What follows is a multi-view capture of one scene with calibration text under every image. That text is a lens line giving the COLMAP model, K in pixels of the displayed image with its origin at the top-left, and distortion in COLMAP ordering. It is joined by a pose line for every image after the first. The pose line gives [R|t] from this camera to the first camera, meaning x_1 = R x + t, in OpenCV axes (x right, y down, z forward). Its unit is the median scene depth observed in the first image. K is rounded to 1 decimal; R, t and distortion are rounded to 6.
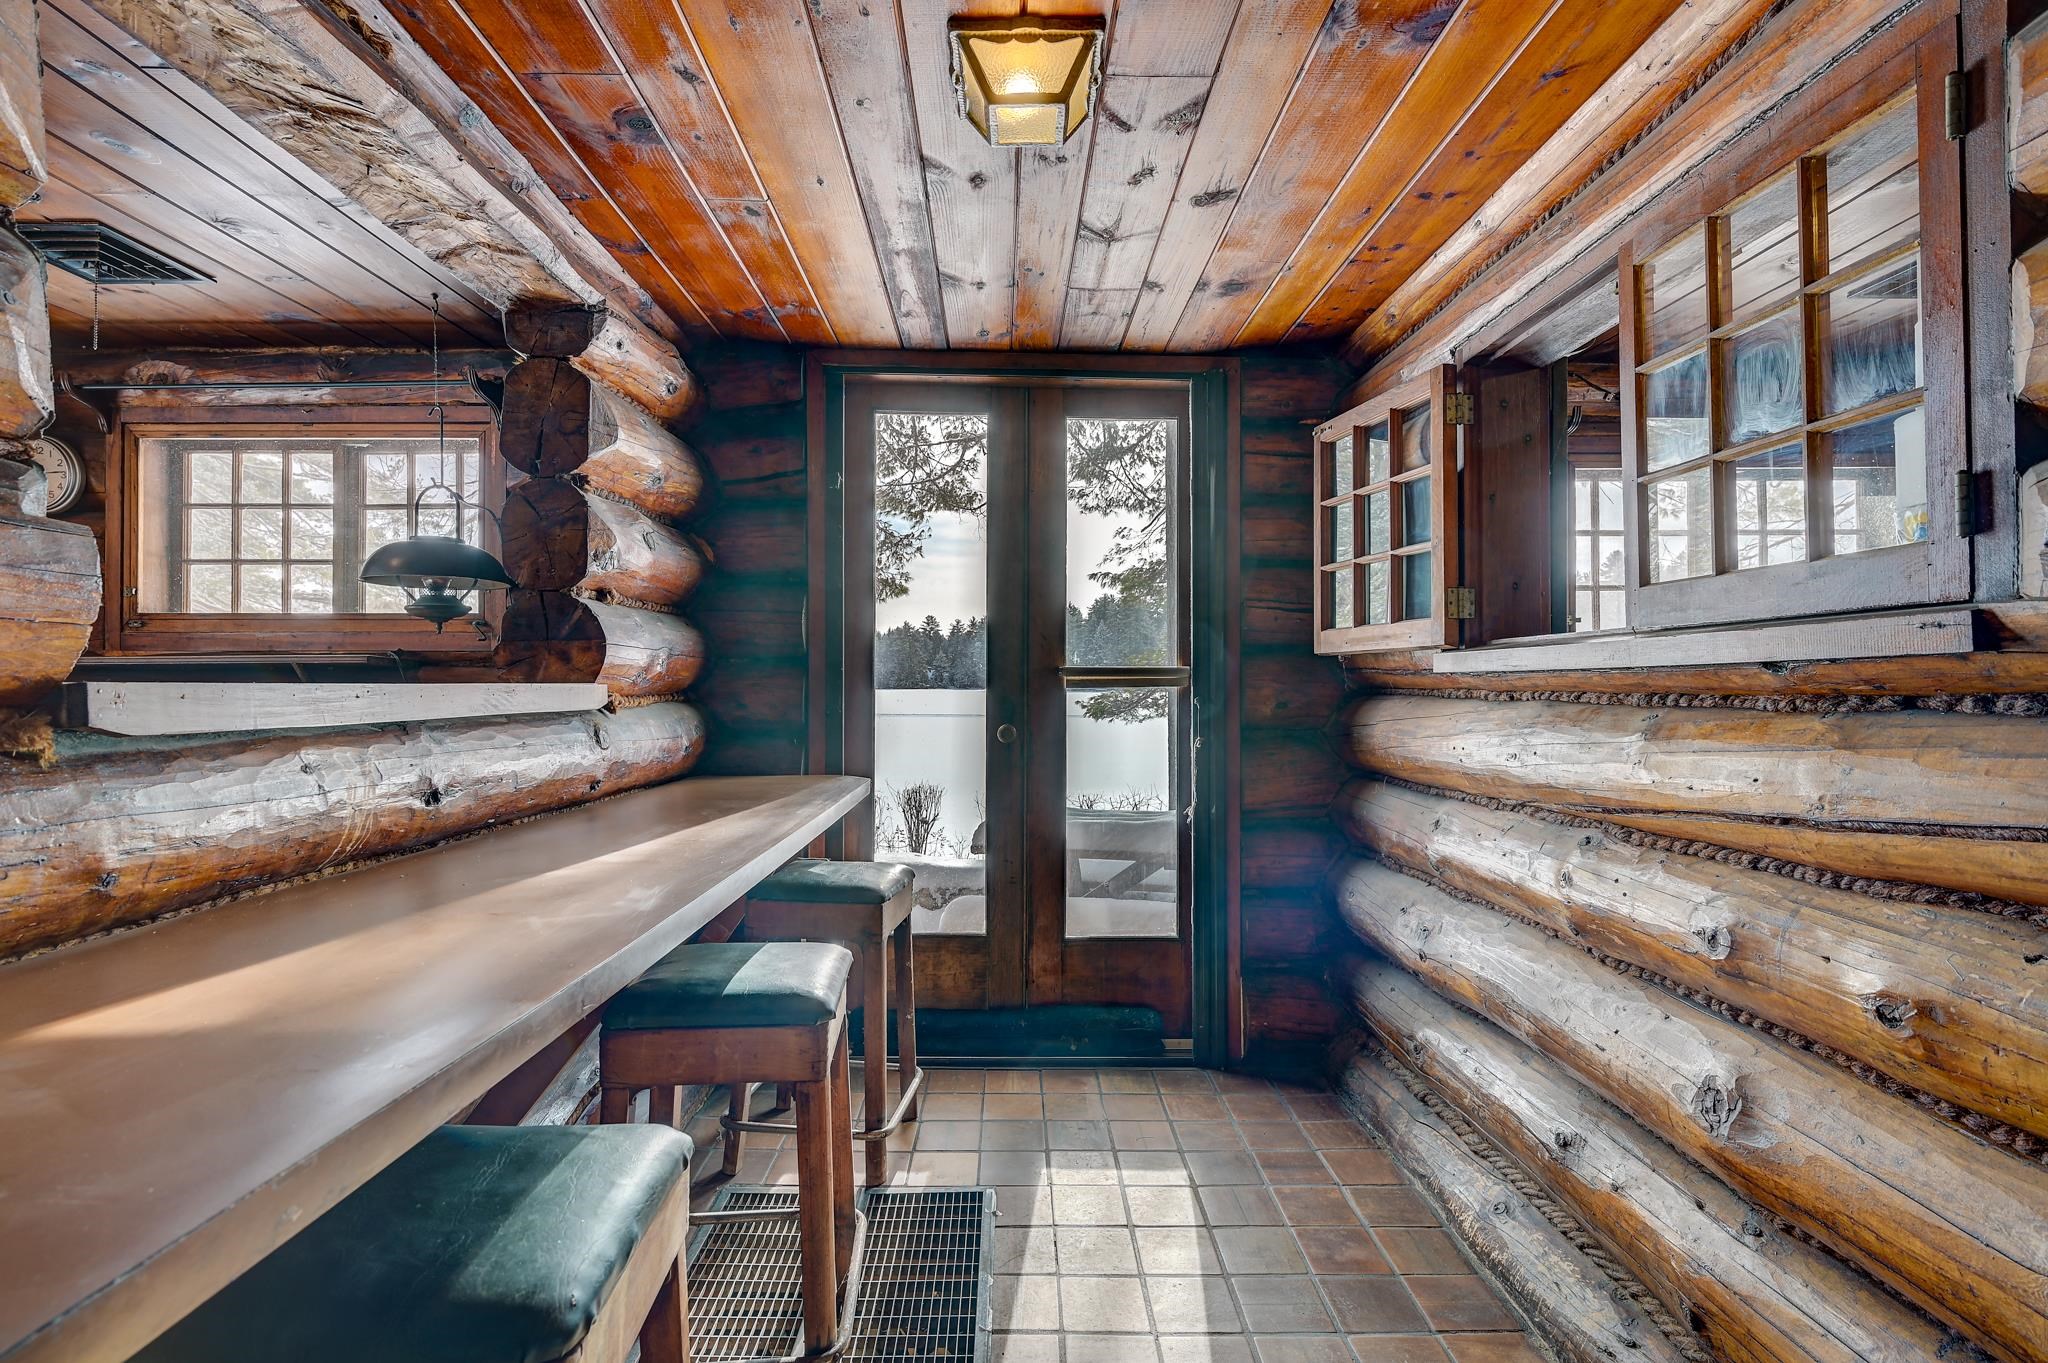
lens RADIAL K [[946.3, 0, 1027.5], [0, 946.3, 673.2], [0, 0, 1]] dist [-0.000164, 0.000139]
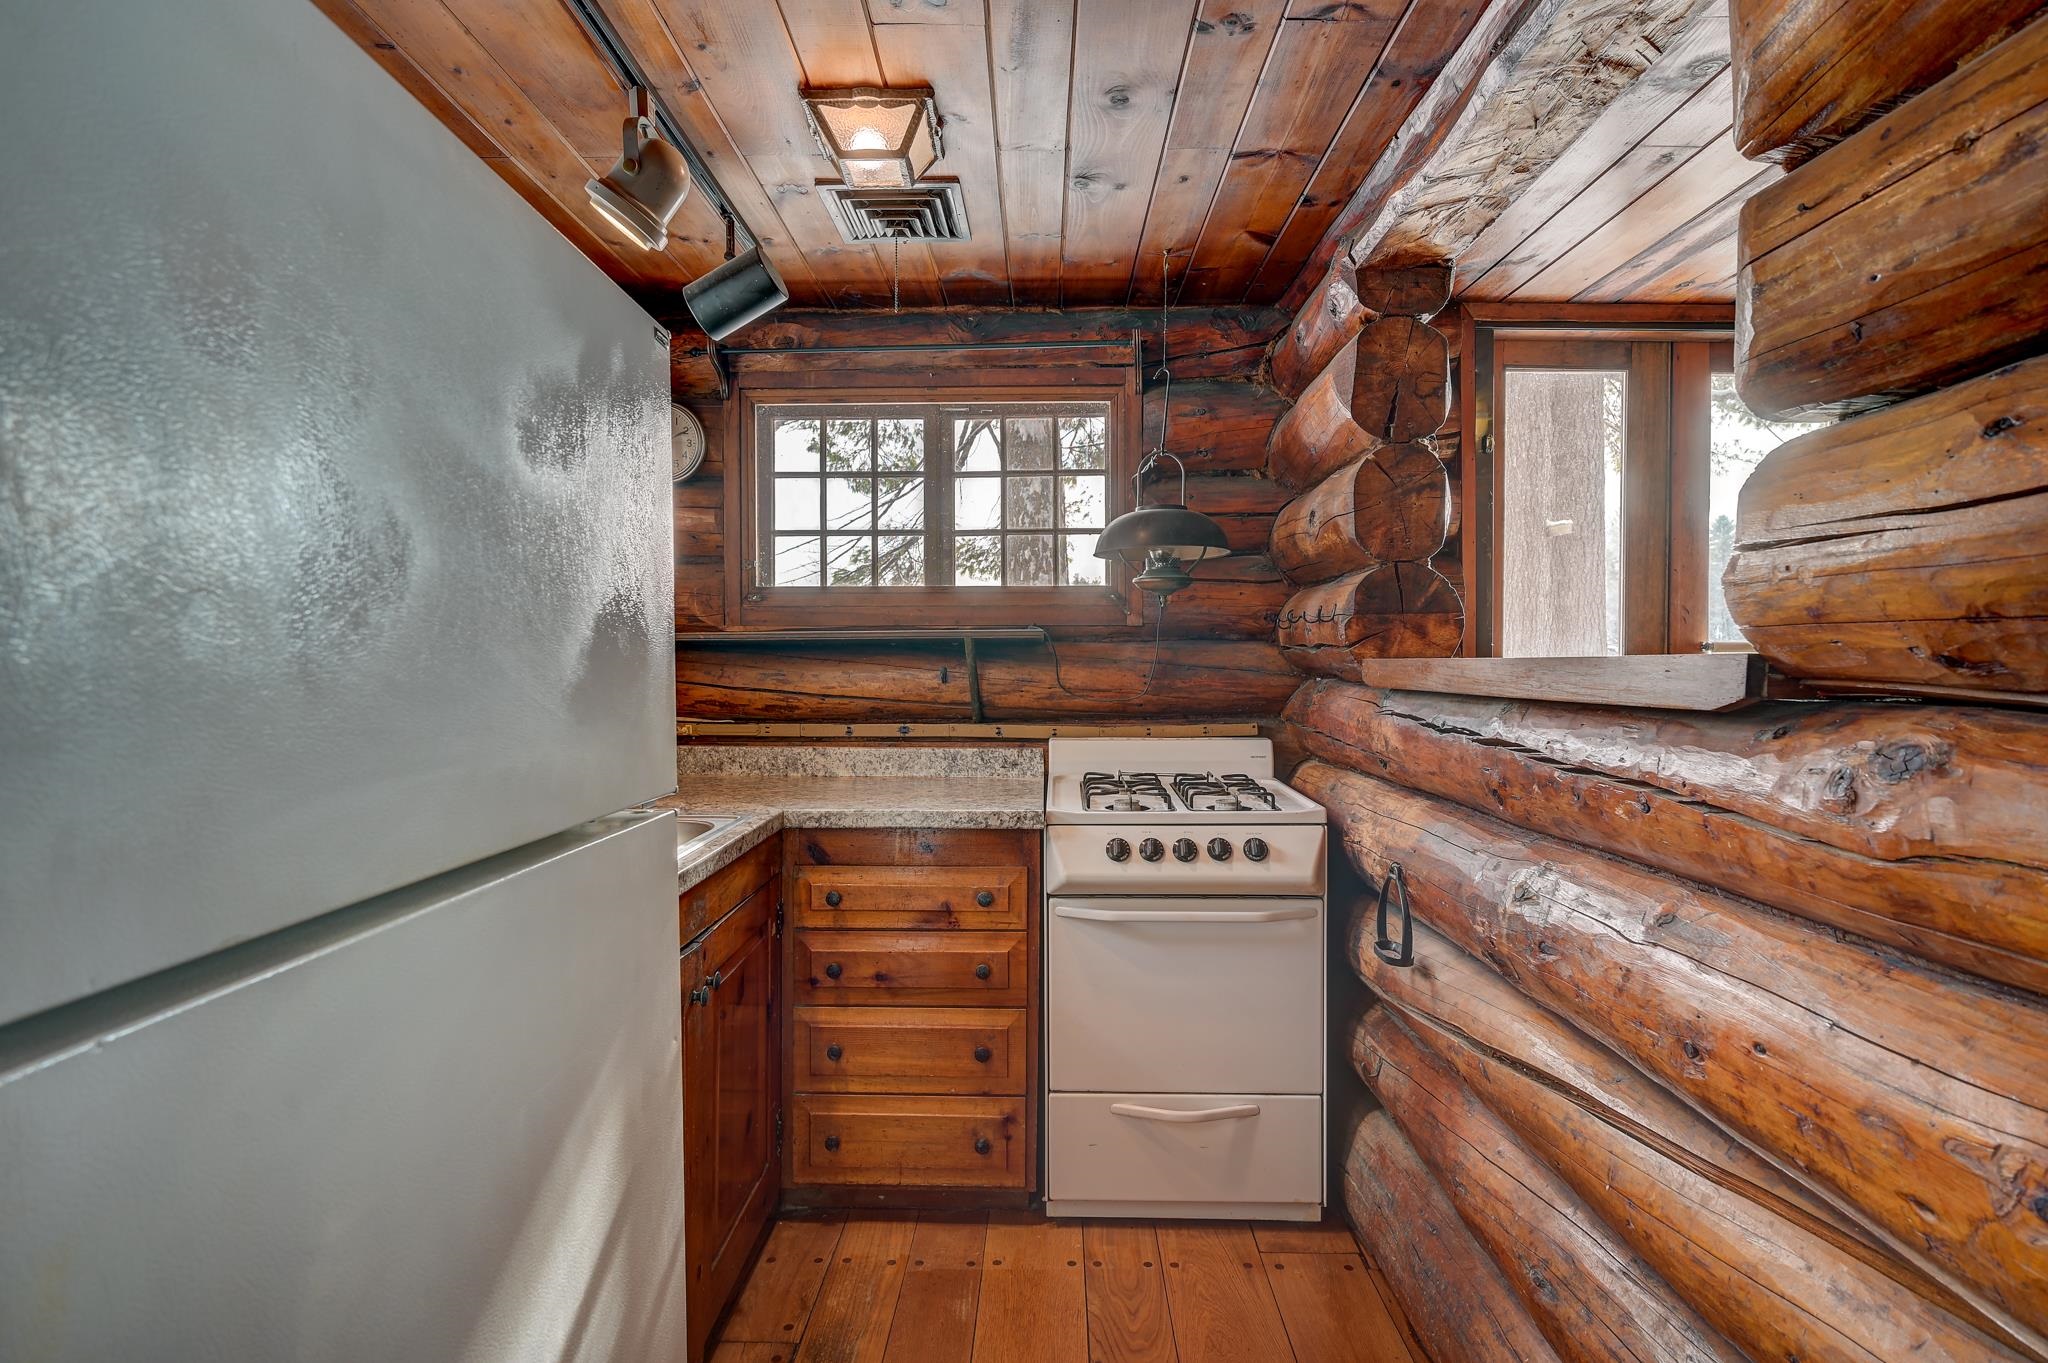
lens RADIAL K [[1065.8, 0, 1019.9], [0, 1065.8, 669.6], [0, 0, 1]] dist [-0.001100, 0.001599]
pose [[0.998964, 0.003159, -0.045396, -0.624722], [-0.002745, 0.999954, 0.009168, 0.009869], [0.045423, -0.009034, 0.998927, -0.068480]]
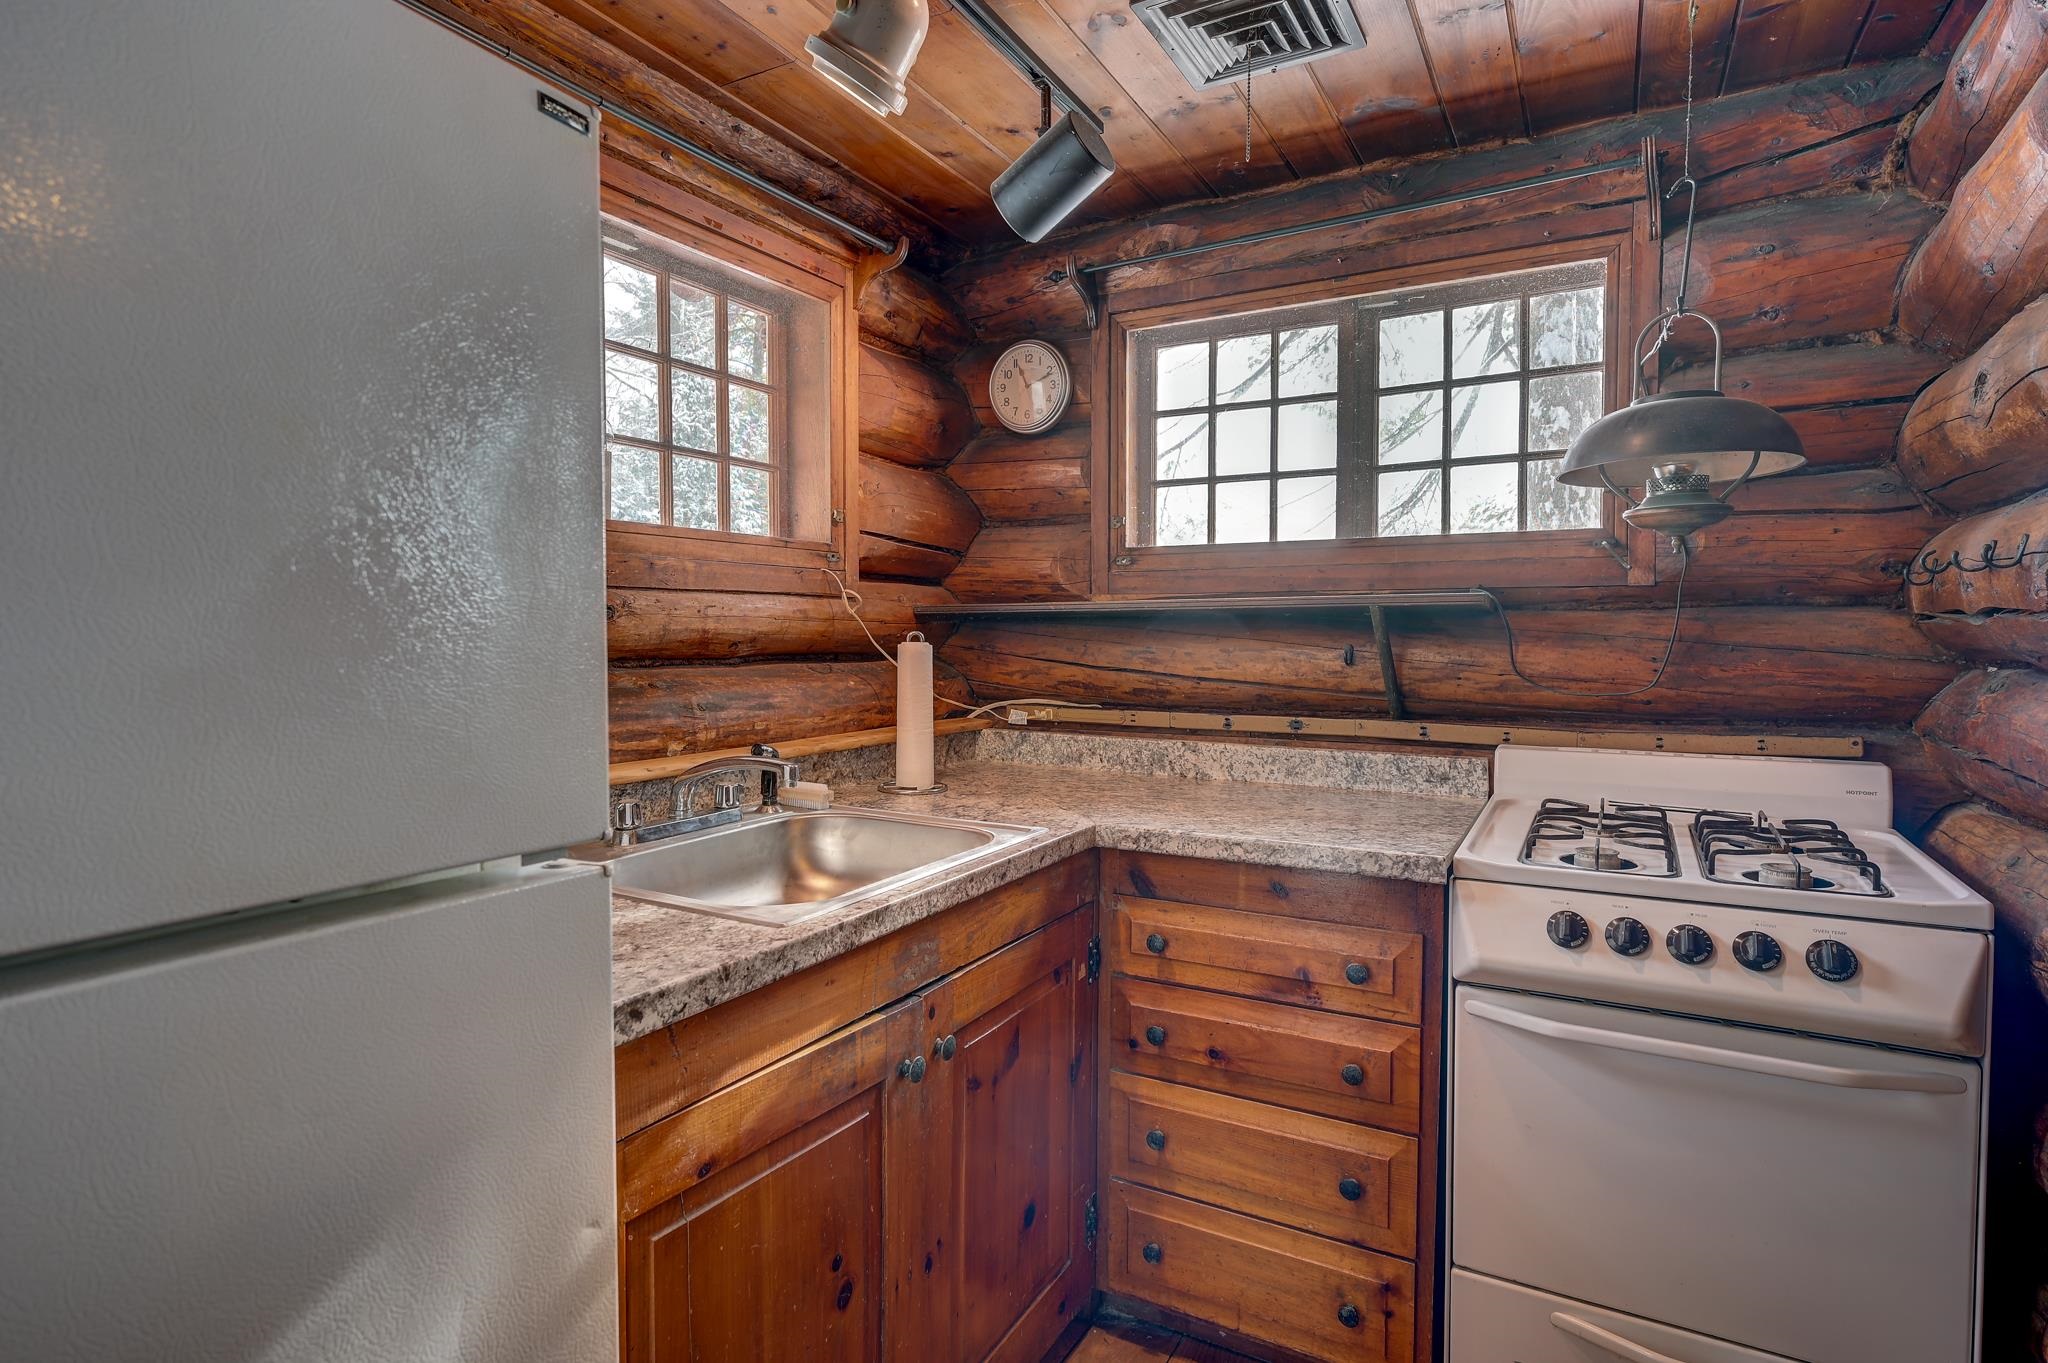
lens RADIAL K [[1065.8, 0, 1019.9], [0, 1065.8, 669.6], [0, 0, 1]] dist [-0.001100, 0.001599]
pose [[0.862880, 0.021662, -0.504945, -0.555987], [-0.005210, 0.999409, 0.033971, 0.010150], [0.505383, -0.026682, 0.862483, 0.164455]]
